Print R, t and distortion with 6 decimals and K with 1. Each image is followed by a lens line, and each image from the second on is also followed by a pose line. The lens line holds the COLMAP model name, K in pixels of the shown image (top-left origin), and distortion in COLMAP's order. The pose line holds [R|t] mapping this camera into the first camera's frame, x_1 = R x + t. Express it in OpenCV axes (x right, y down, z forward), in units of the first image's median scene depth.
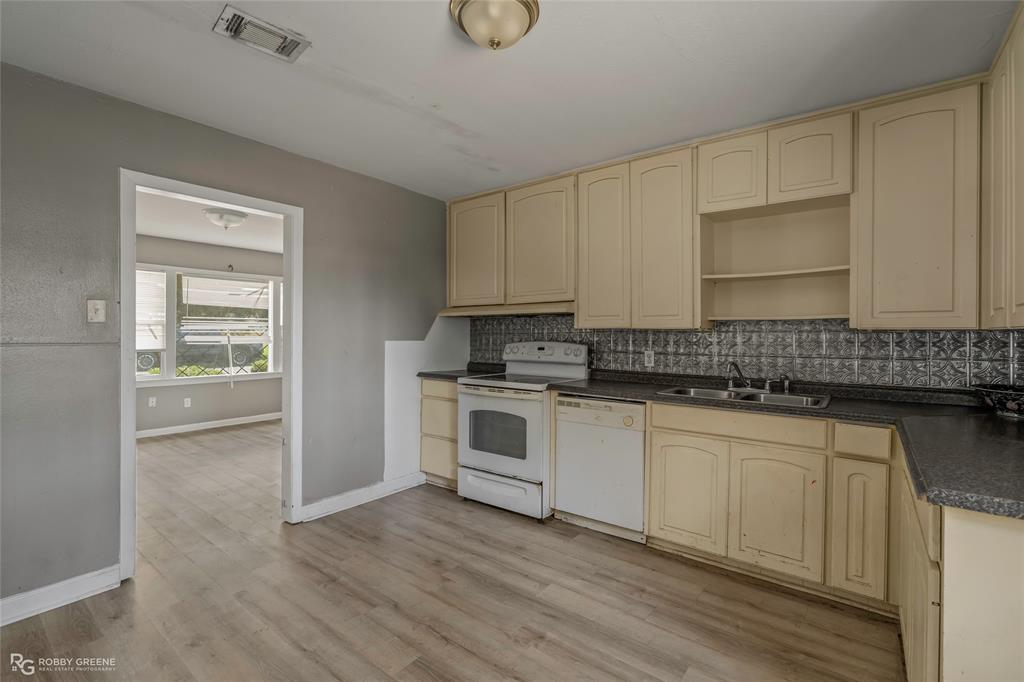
lens RADIAL K [[459.7, 0, 511.8], [0, 459.7, 338.5], [0, 0, 1]] dist [-0.000412, 0.000670]
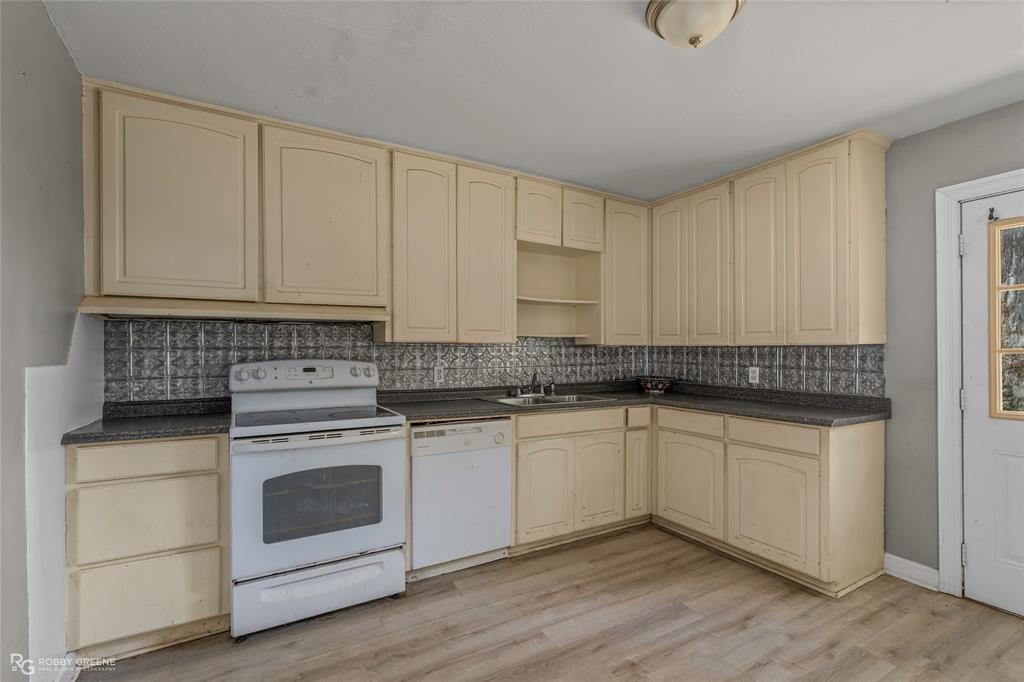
lens RADIAL K [[467.8, 0, 512.2], [0, 467.8, 352.4], [0, 0, 1]] dist [-0.001592, 0.000062]
pose [[0.380111, -0.012943, 0.924851, -0.621209], [0.007050, 0.999914, 0.011096, -0.013039], [-0.924914, 0.002303, 0.380169, 0.571554]]
